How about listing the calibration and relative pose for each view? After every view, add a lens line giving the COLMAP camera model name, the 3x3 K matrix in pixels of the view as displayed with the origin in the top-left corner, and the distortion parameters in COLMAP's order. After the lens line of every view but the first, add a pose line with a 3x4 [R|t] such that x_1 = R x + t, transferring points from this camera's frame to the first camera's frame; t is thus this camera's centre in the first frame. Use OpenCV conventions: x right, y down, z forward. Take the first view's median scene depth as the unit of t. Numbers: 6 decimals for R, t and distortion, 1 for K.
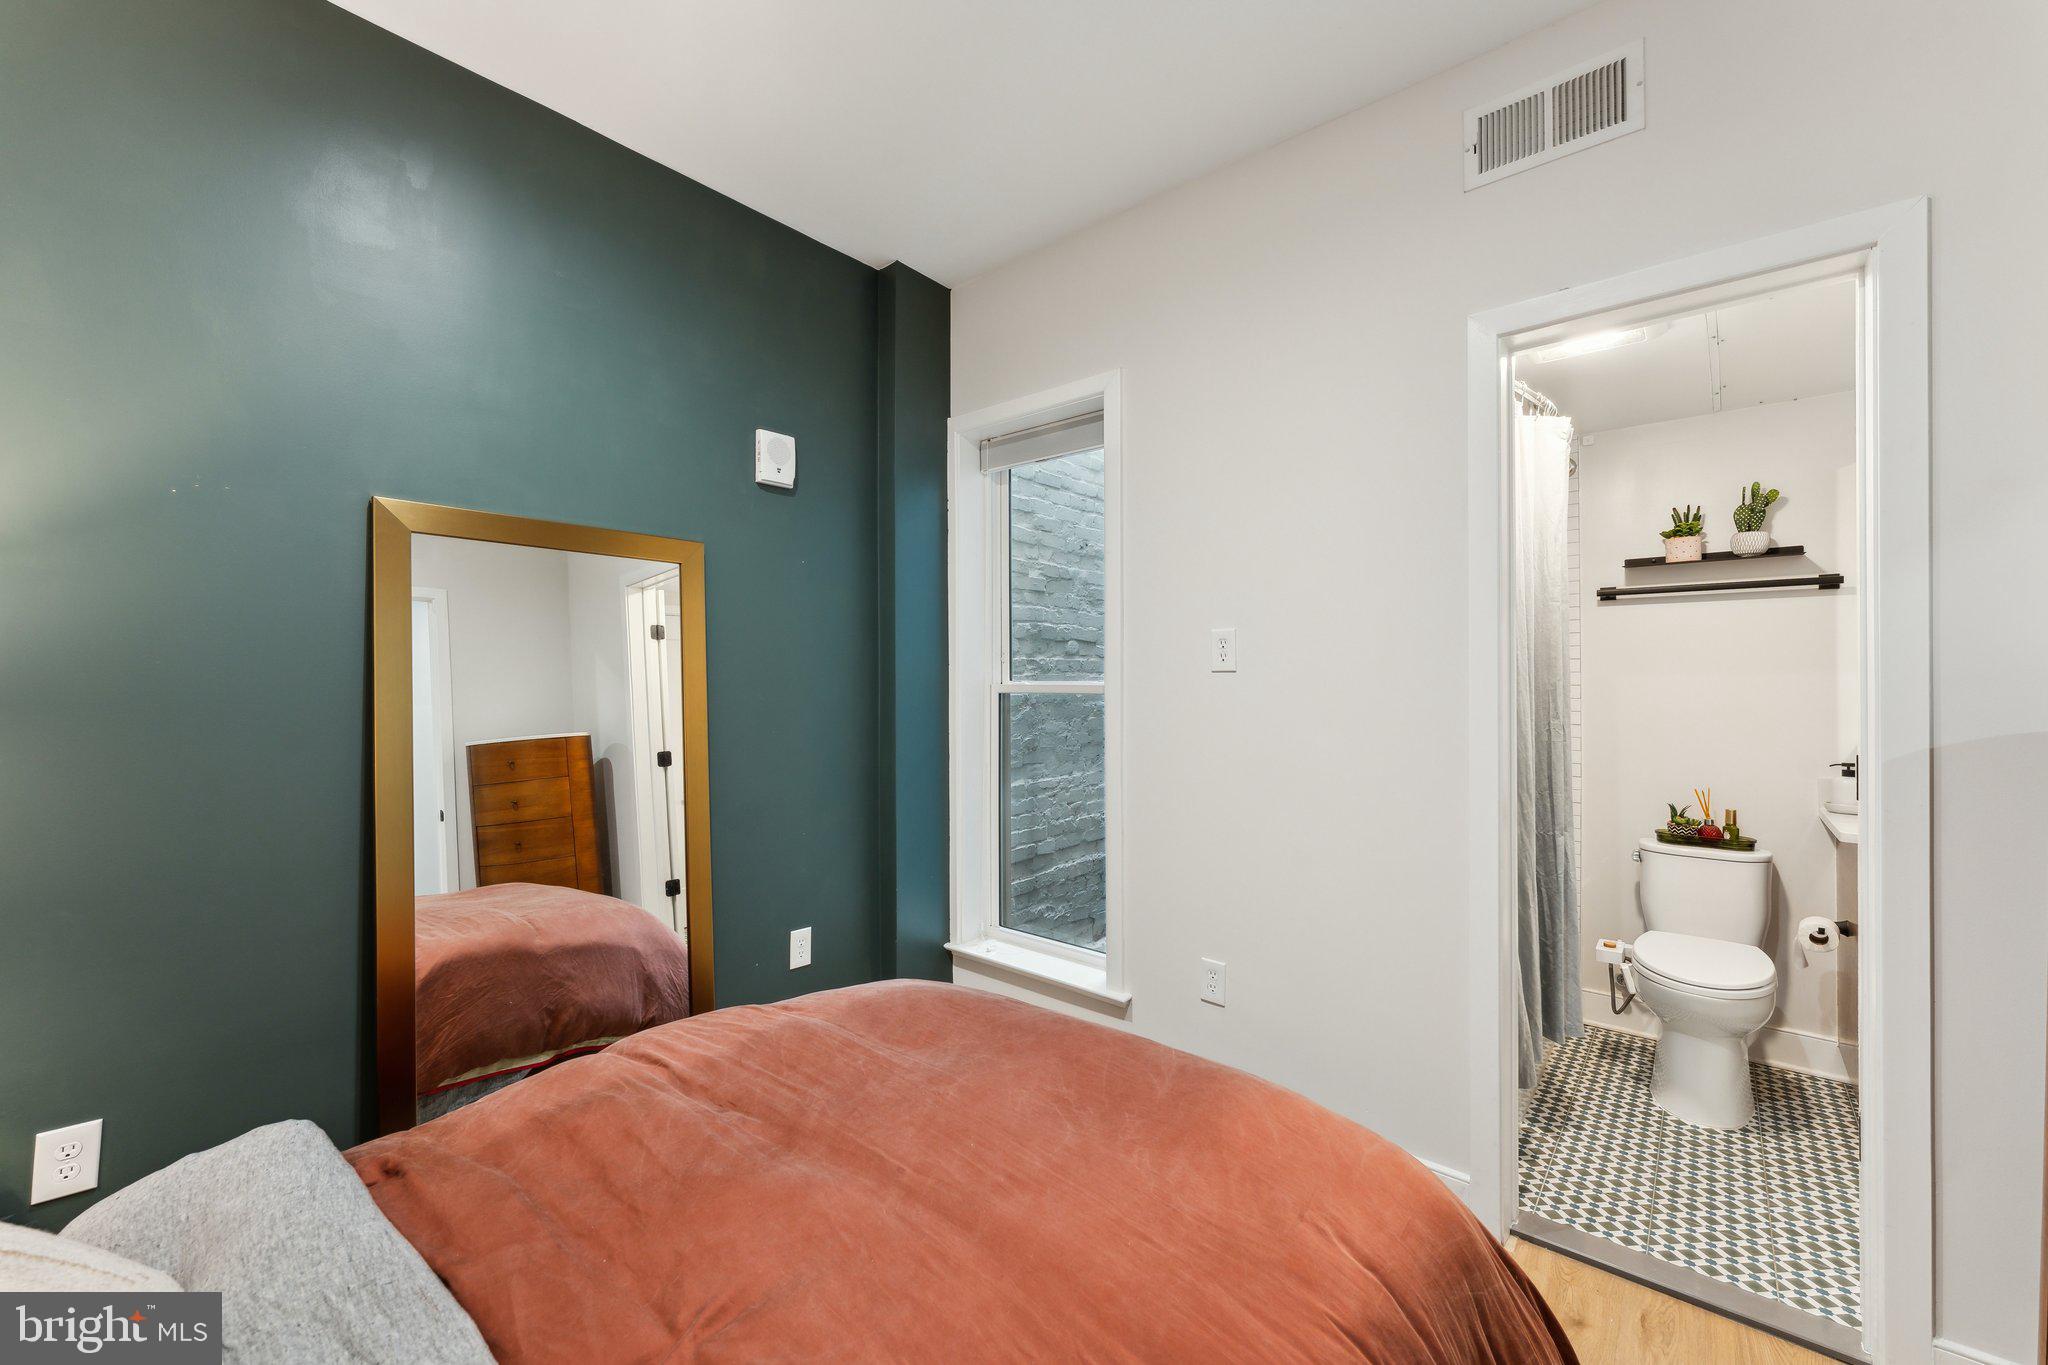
lens RADIAL K [[821.1, 0, 1030.6], [0, 821.1, 667.4], [0, 0, 1]] dist [0.001085, 0.000474]
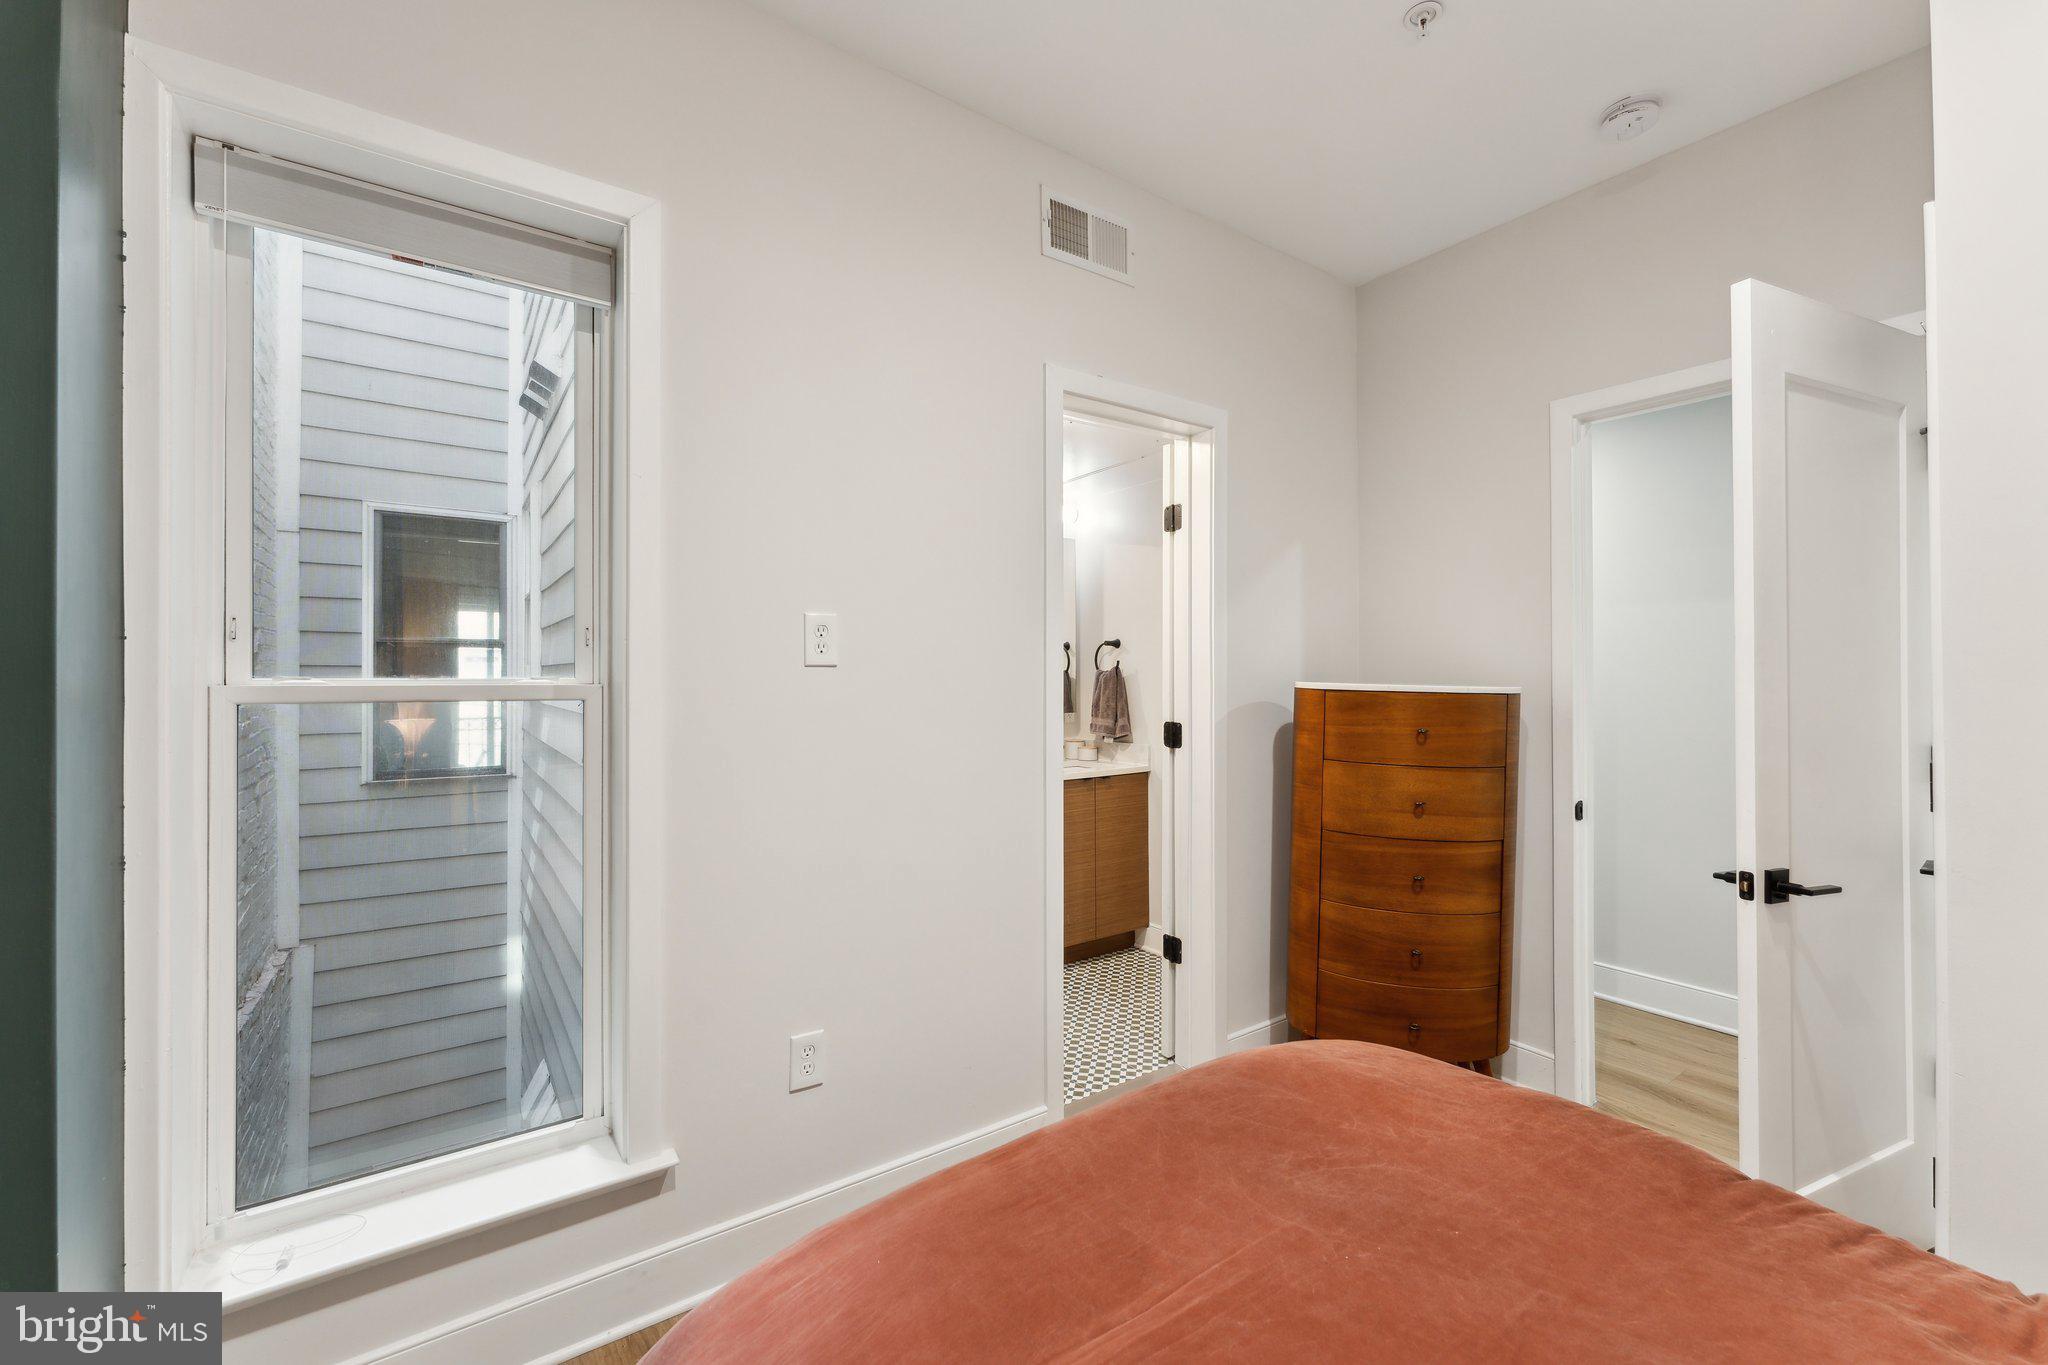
lens RADIAL K [[821.1, 0, 1030.6], [0, 821.1, 667.4], [0, 0, 1]] dist [0.001085, 0.000474]
pose [[0.258944, 0.013888, 0.965793, -0.490996], [-0.014529, 0.999840, -0.010482, 0.012088], [-0.965783, -0.011318, 0.259104, 0.597816]]
